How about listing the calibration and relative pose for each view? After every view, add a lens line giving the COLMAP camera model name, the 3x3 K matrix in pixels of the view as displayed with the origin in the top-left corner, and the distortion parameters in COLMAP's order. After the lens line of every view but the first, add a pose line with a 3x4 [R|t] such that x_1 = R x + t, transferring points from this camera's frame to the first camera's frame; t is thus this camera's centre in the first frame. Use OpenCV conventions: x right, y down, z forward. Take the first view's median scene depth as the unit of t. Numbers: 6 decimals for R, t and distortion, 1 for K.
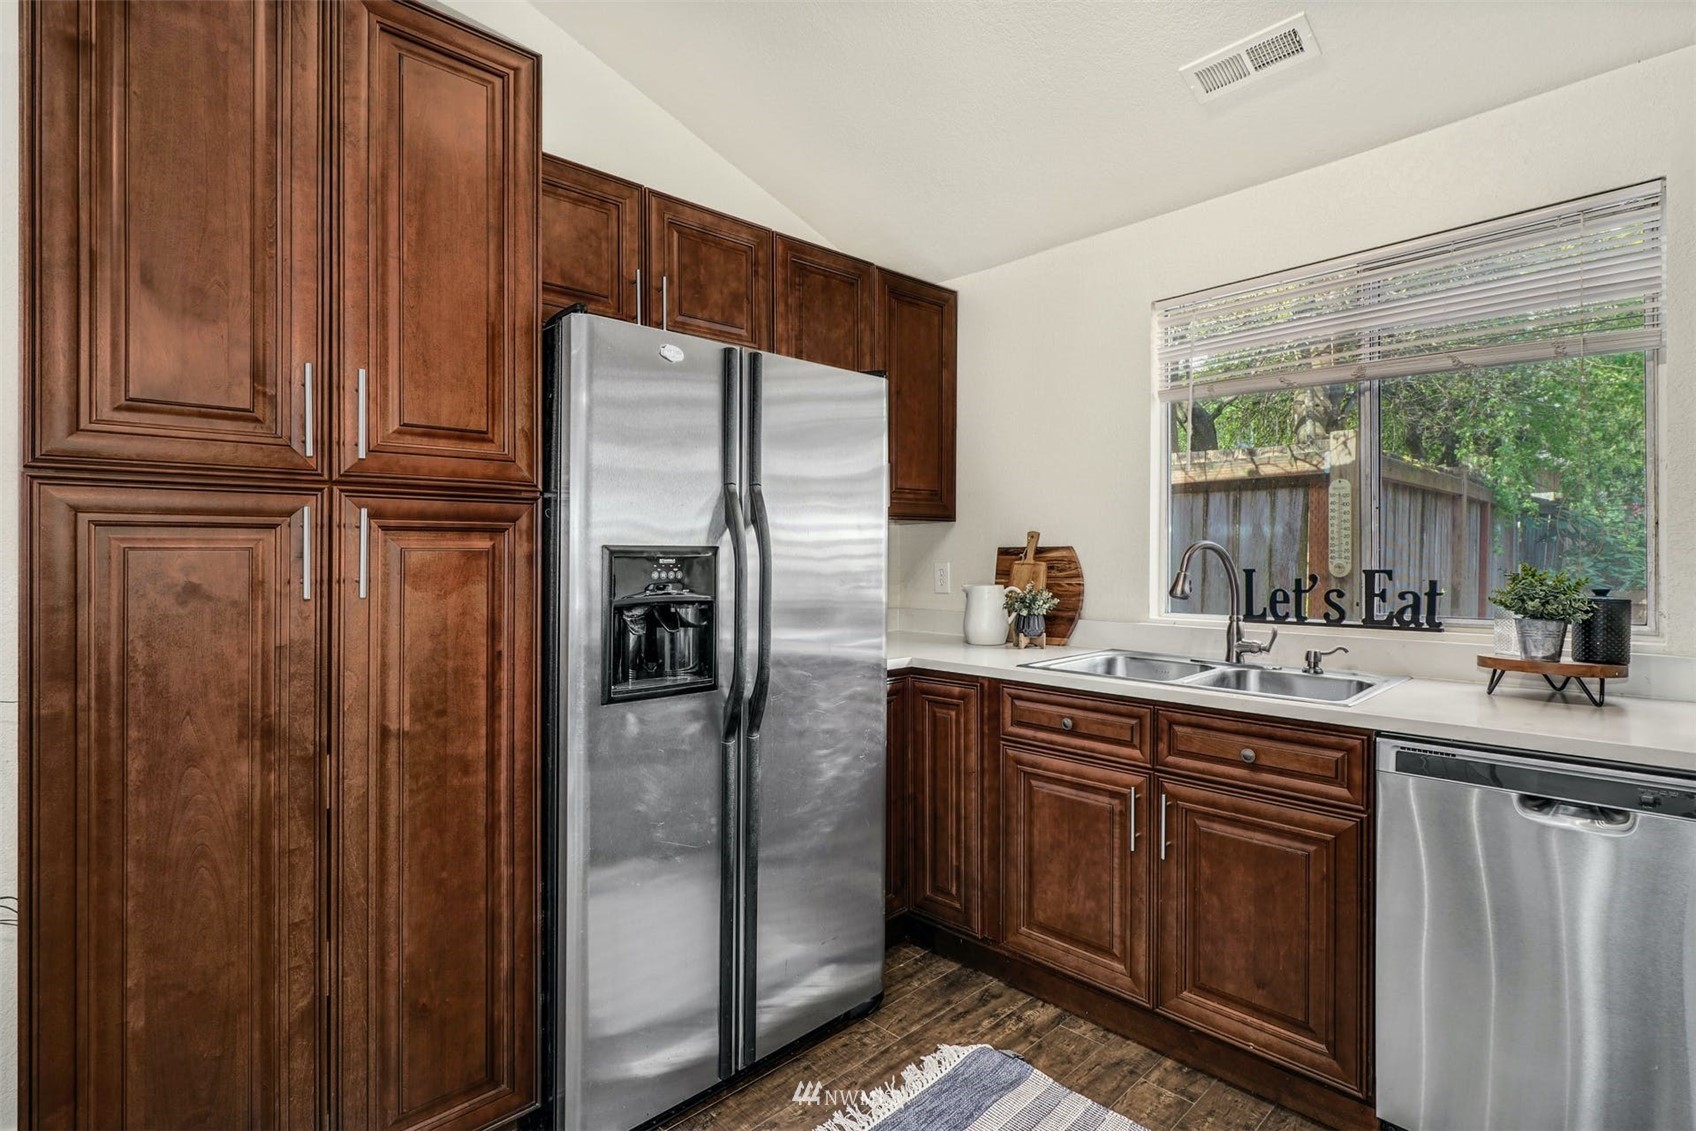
lens RADIAL K [[821.2, 0, 846.5], [0, 821.2, 558.0], [0, 0, 1]] dist [0.004917, 0.001474]
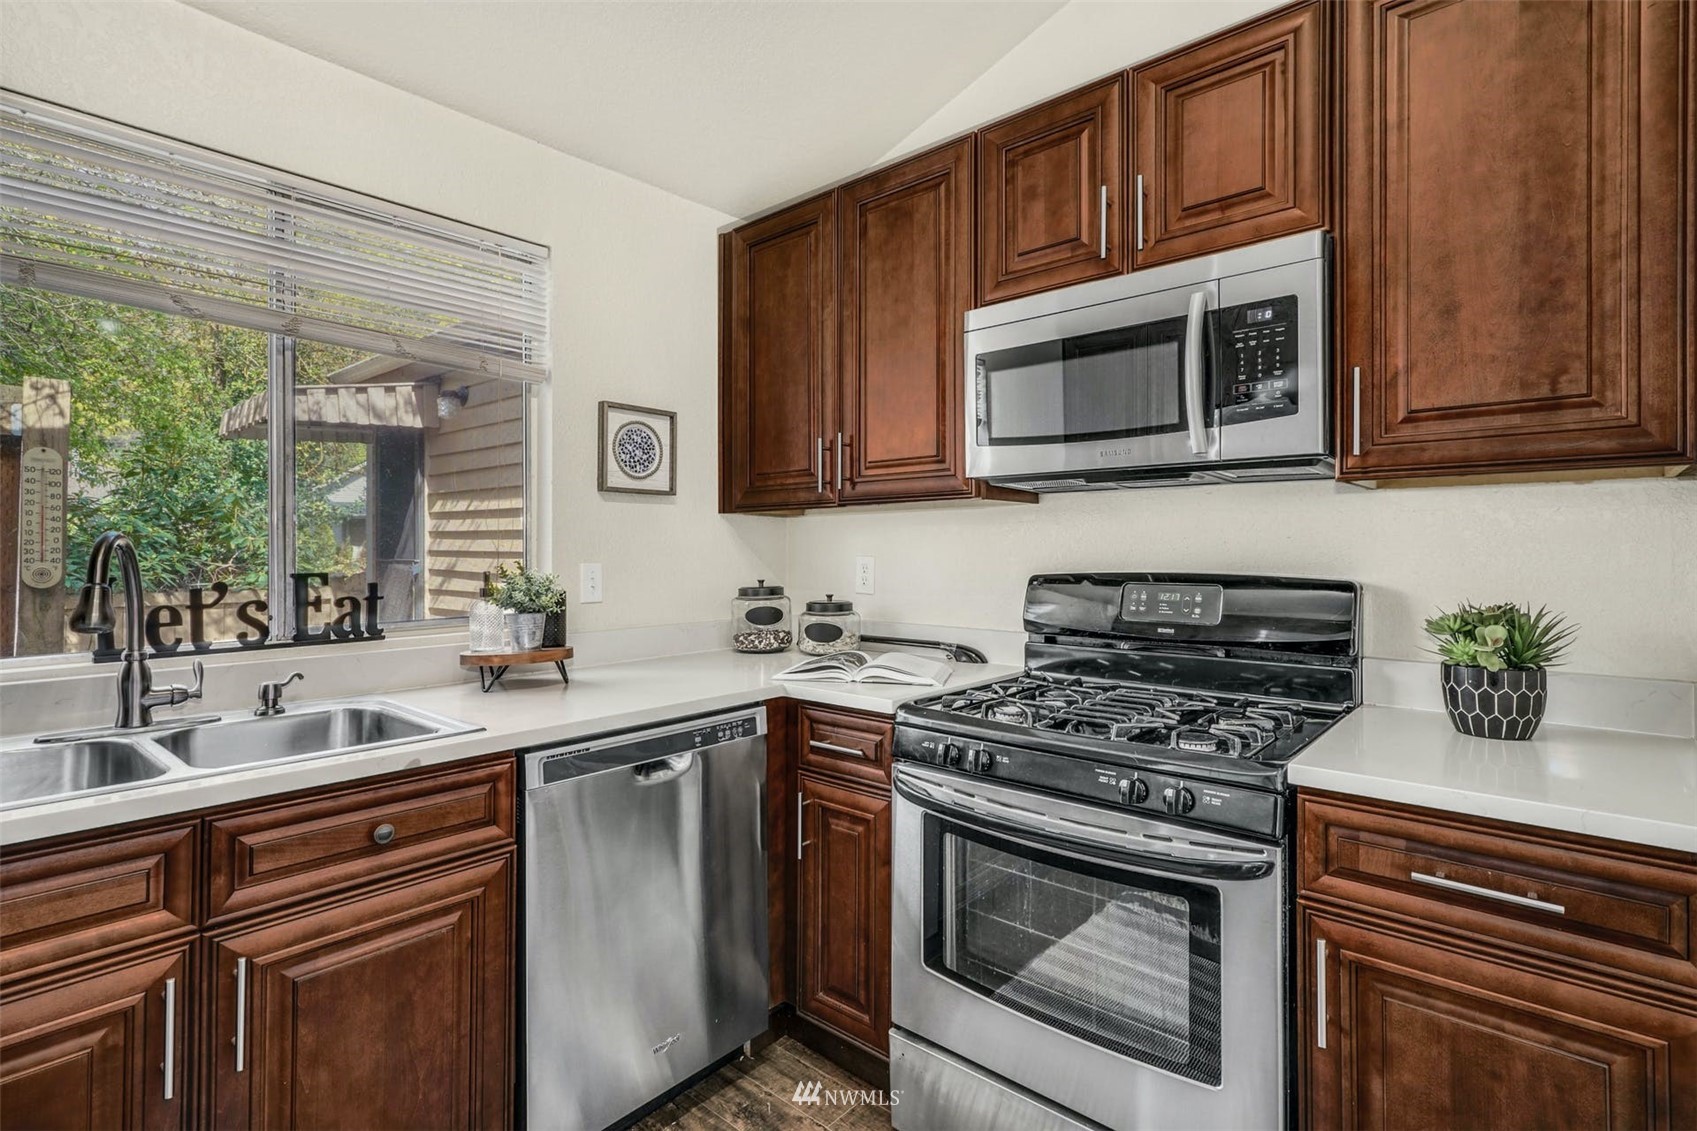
lens RADIAL K [[821.7, 0, 853.6], [0, 821.7, 539.6], [0, 0, 1]] dist [0.004917, 0.001474]
pose [[-0.091864, 0.018426, 0.995601, -0.225542], [0.009490, 0.999800, -0.017628, 0.000811], [-0.995726, 0.007829, -0.092020, 0.551226]]
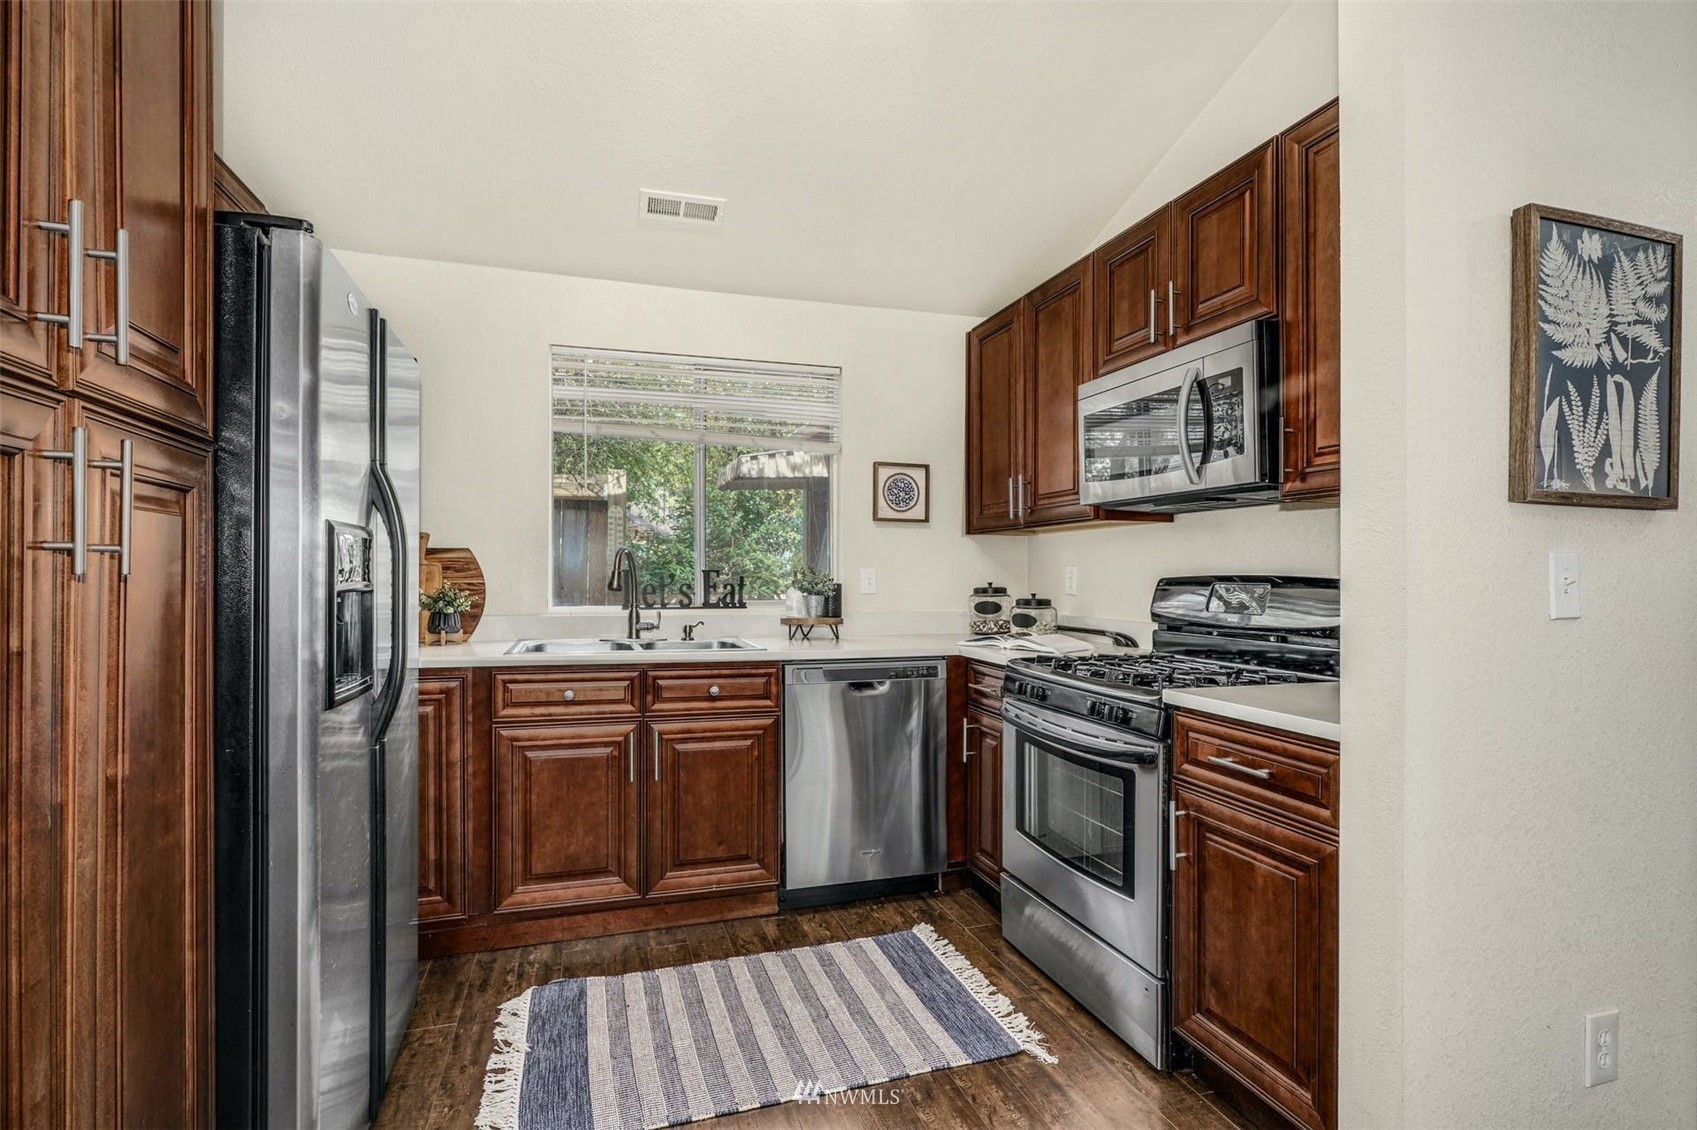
lens RADIAL K [[821.7, 0, 848.1], [0, 821.7, 575.4], [0, 0, 1]] dist [0.004917, 0.001474]
pose [[0.435359, 0.007526, 0.900225, -0.620459], [-0.003466, 0.999972, -0.006684, 0.035055], [-0.900250, -0.000211, 0.435373, 0.118686]]
